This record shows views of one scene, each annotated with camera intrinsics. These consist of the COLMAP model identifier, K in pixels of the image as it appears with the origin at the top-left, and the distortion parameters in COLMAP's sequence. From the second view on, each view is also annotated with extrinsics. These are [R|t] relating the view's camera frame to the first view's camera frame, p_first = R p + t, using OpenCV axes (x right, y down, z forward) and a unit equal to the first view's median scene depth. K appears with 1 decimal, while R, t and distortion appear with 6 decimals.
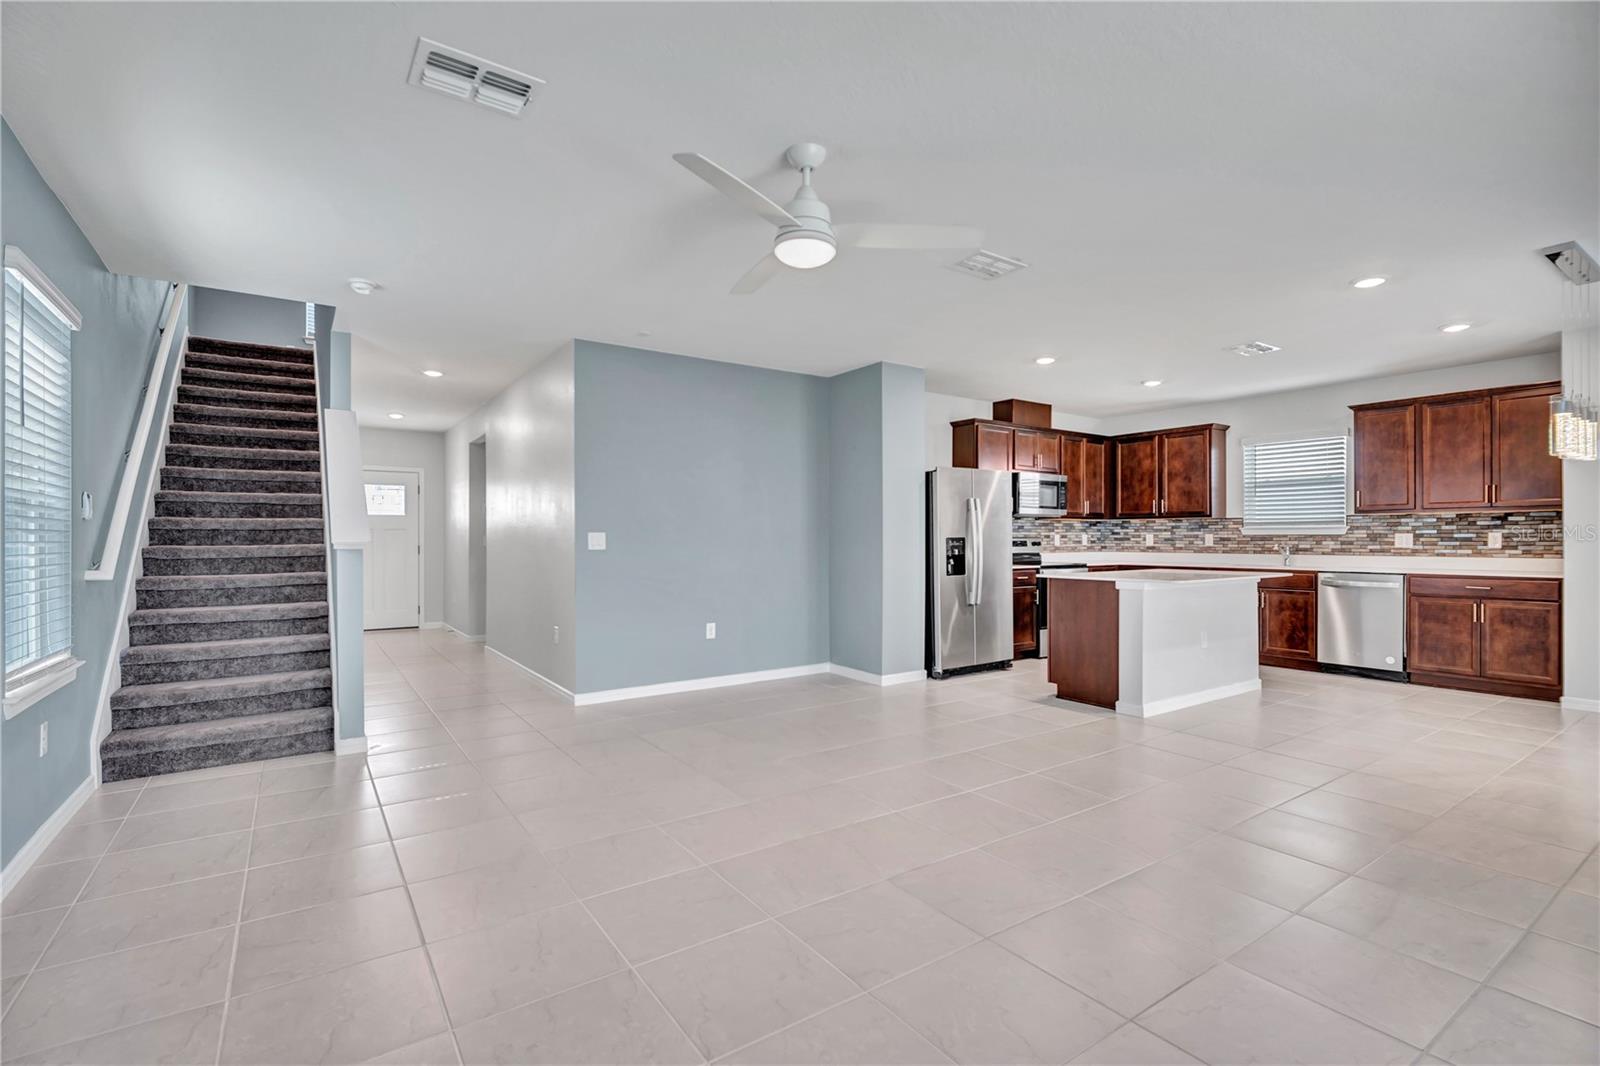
lens RADIAL K [[748.4, 0, 798.8], [0, 748.4, 538.6], [0, 0, 1]] dist [-0.000070, -0.005254]
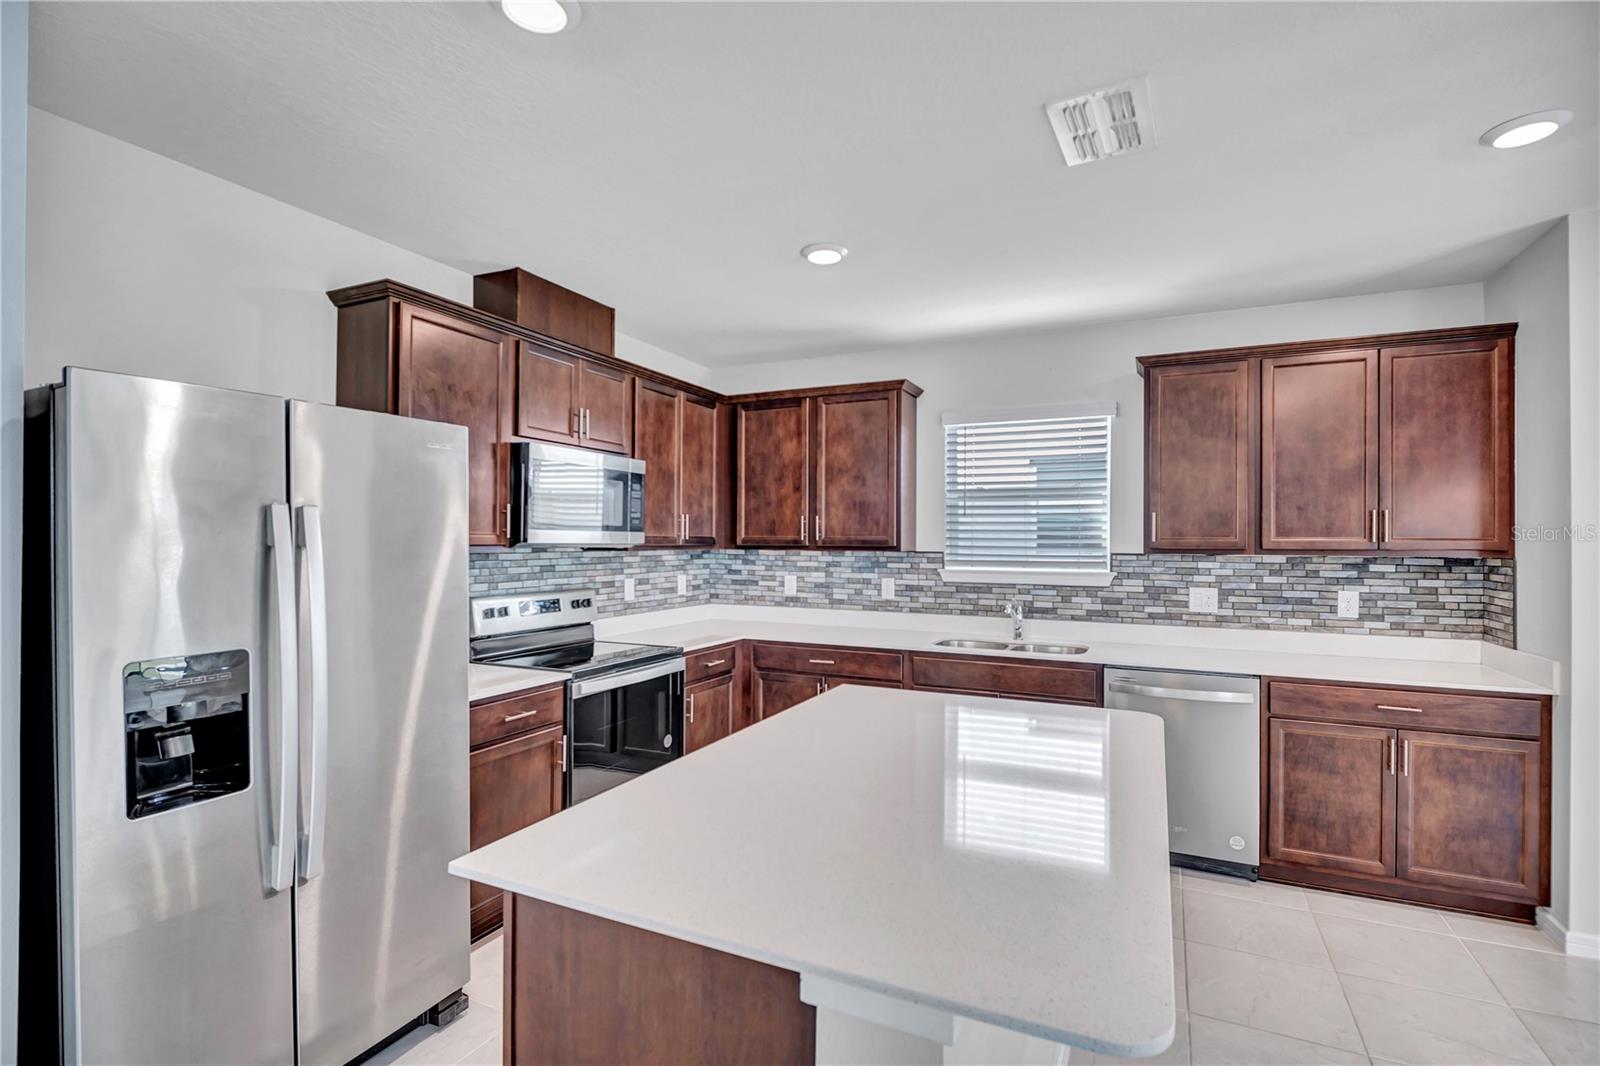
lens RADIAL K [[748.4, 0, 808.2], [0, 748.4, 538.2], [0, 0, 1]] dist [-0.000070, -0.005254]
pose [[0.867181, 0.007938, 0.497931, 0.244348], [-0.006279, 0.999968, -0.005006, -0.038494], [-0.497954, 0.001214, 0.867202, 0.618849]]
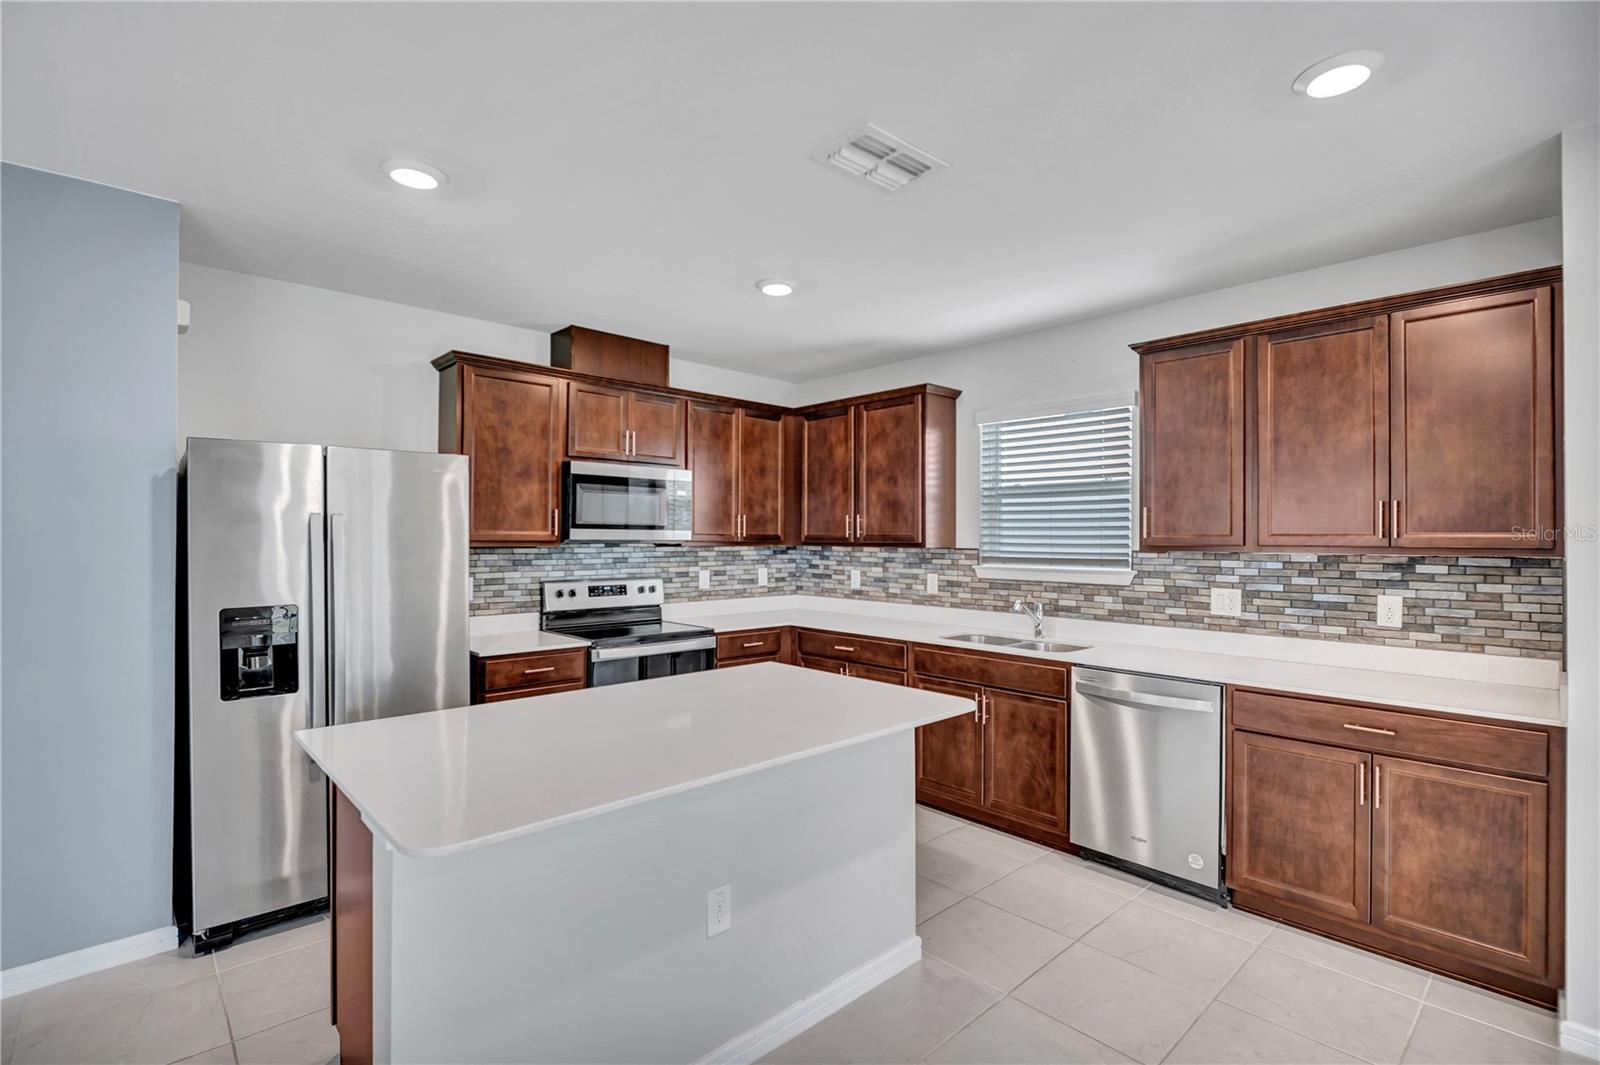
lens RADIAL K [[748.4, 0, 800.5], [0, 748.4, 535.0], [0, 0, 1]] dist [-0.000070, -0.005254]
pose [[0.989799, 0.006393, 0.142329, 0.416425], [-0.005788, 0.999972, -0.004660, -0.038611], [-0.142355, 0.003788, 0.989808, 0.494637]]
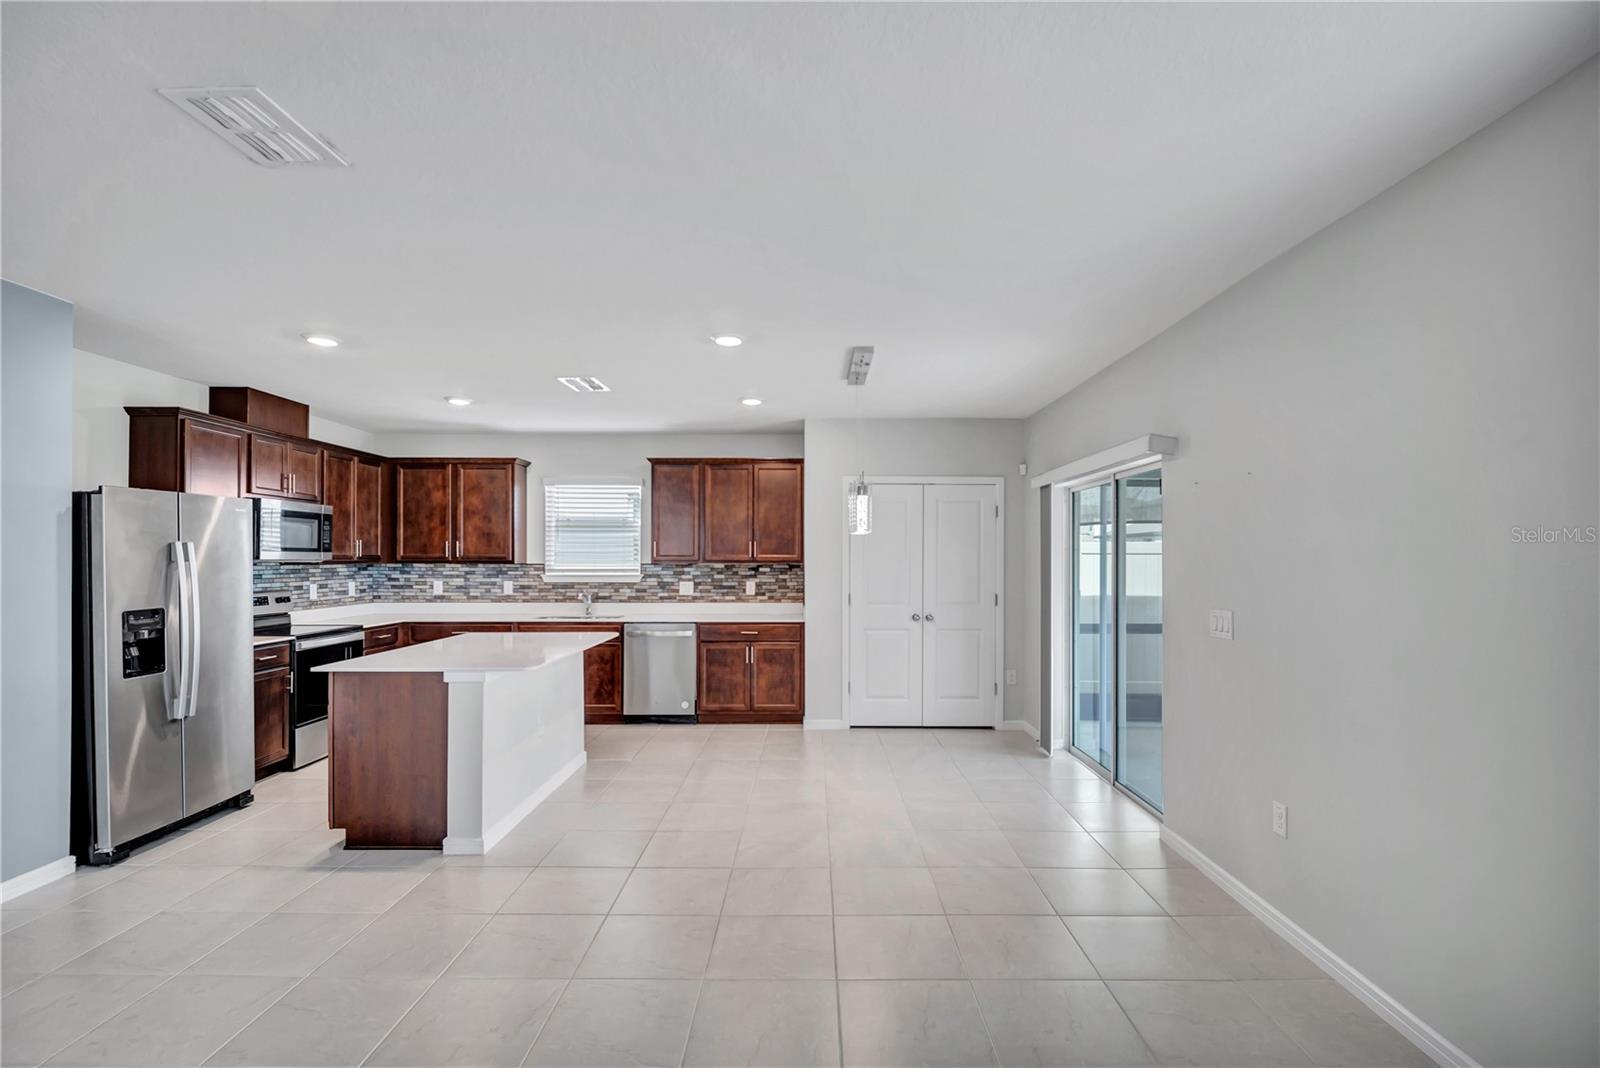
lens RADIAL K [[748.4, 0, 819.7], [0, 748.4, 555.4], [0, 0, 1]] dist [-0.000070, -0.005254]
pose [[0.563280, 0.004540, 0.826253, 0.024444], [-0.001761, 0.999989, -0.004294, -0.038649], [-0.826264, 0.000964, 0.563282, 0.221347]]
